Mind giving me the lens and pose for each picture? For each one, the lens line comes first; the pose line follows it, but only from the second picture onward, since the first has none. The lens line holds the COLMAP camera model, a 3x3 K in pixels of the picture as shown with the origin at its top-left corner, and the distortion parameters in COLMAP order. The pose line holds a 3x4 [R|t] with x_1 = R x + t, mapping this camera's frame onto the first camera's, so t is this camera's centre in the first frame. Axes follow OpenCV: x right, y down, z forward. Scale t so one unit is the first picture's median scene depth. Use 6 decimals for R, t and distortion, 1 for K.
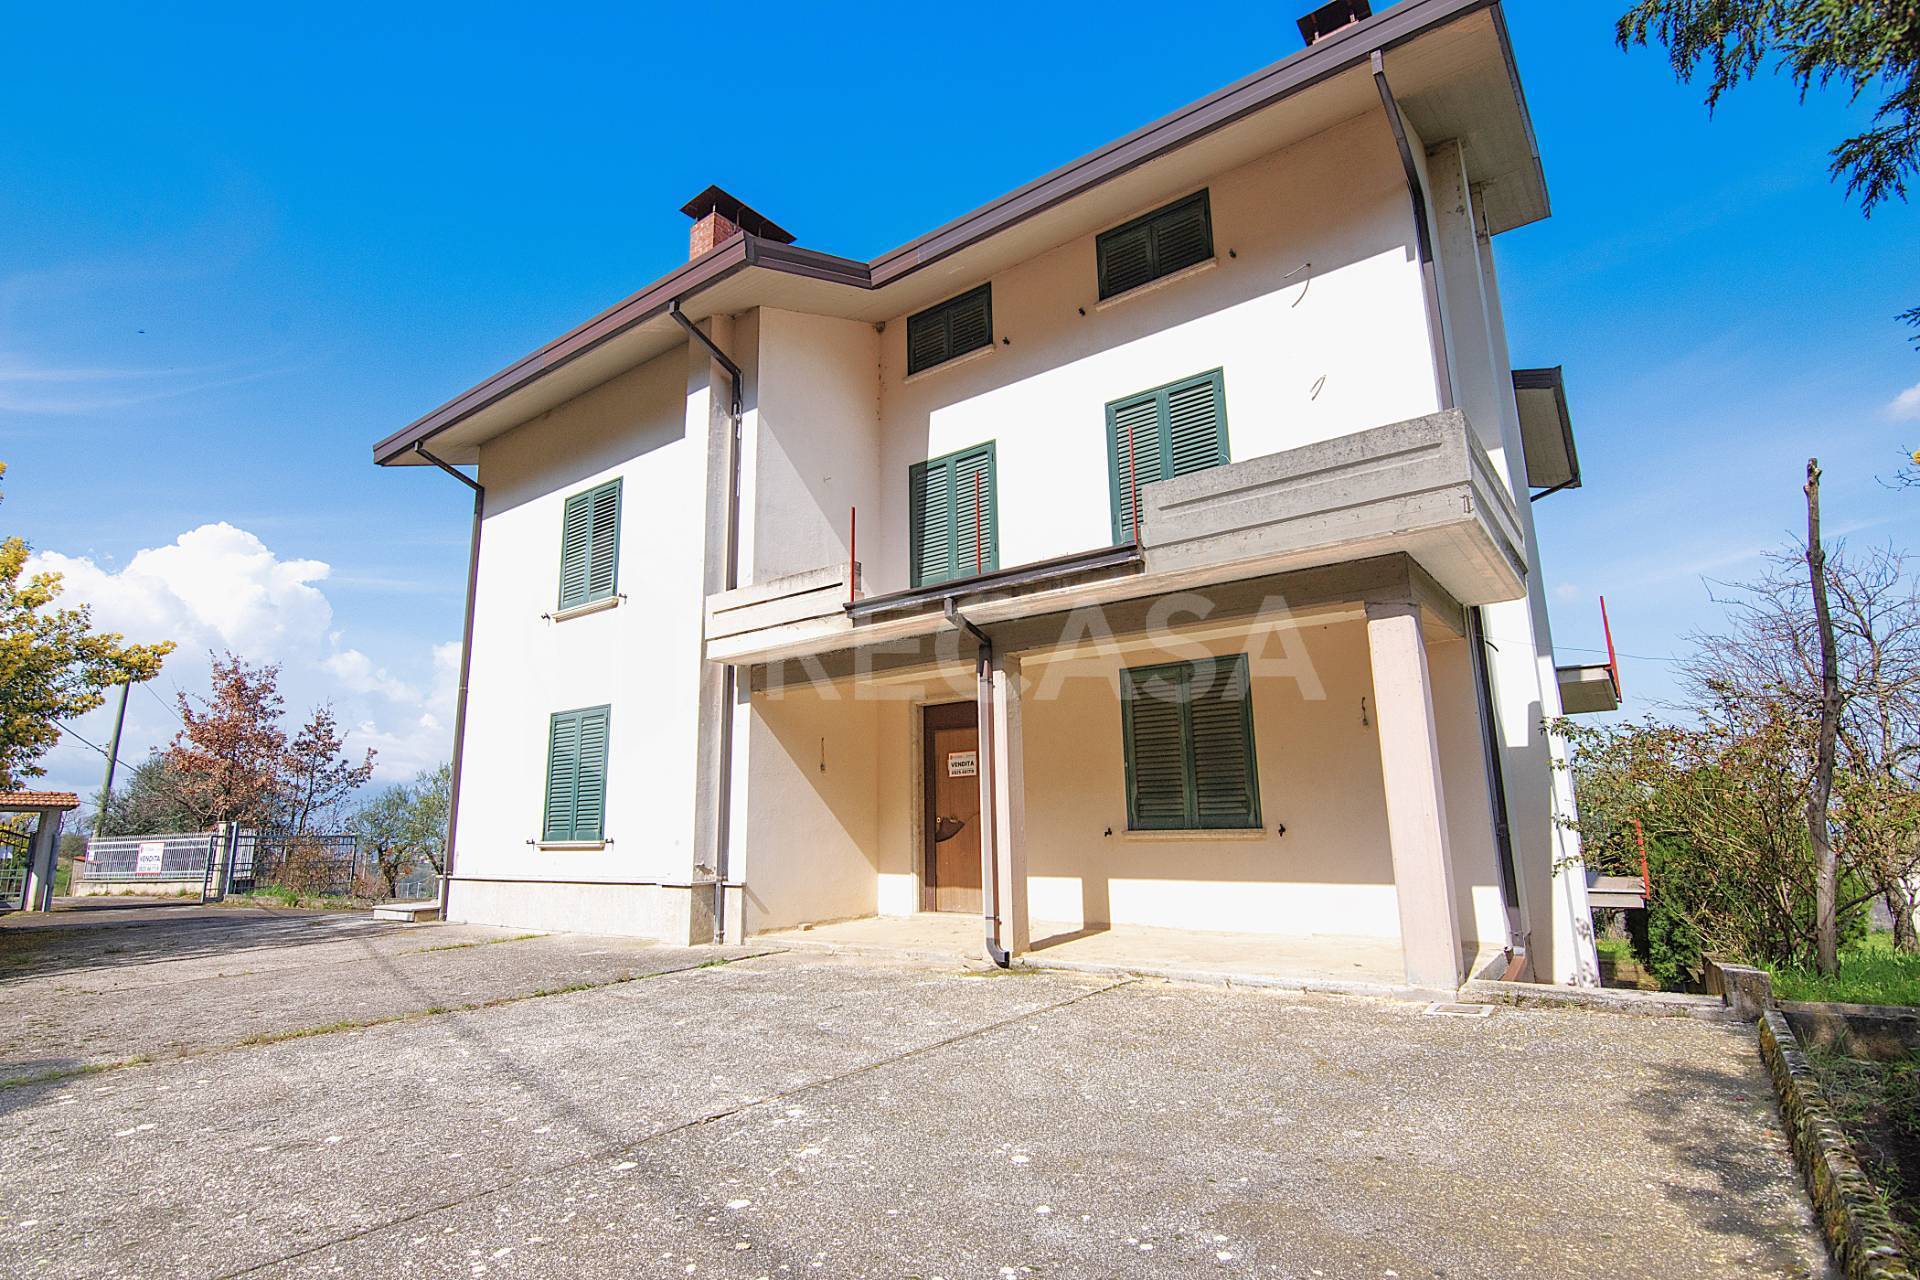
lens RADIAL K [[916.1, 0, 961.0], [0, 916.1, 643.8], [0, 0, 1]] dist [-0.003117, -0.011402]
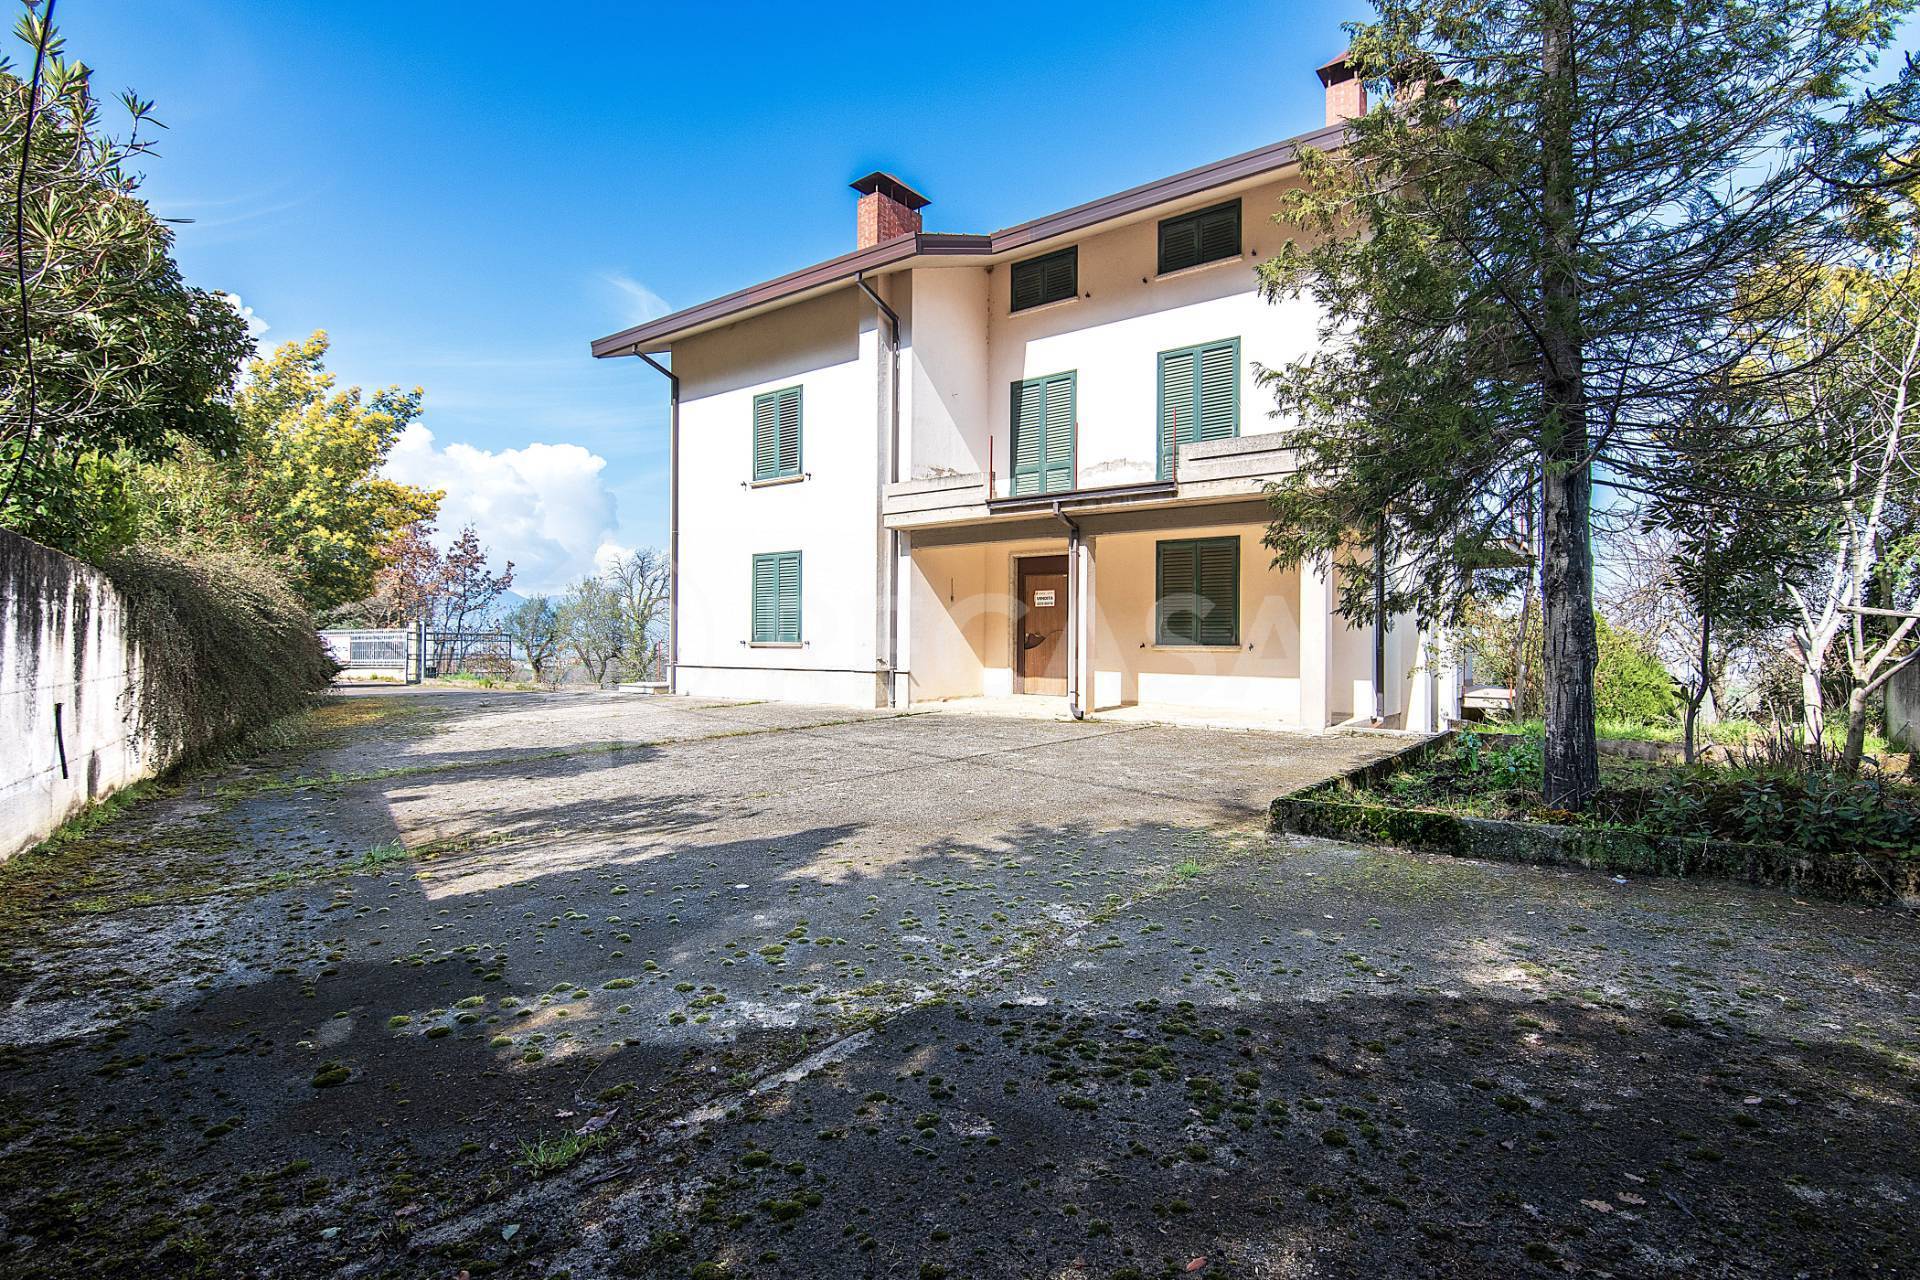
lens RADIAL K [[916.1, 0, 961.0], [0, 916.1, 643.8], [0, 0, 1]] dist [-0.003117, -0.011402]
pose [[0.999520, 0.026669, -0.015789, -0.110585], [-0.022959, 0.979361, 0.200812, -0.093171], [0.020819, -0.200353, 0.979503, -0.481669]]
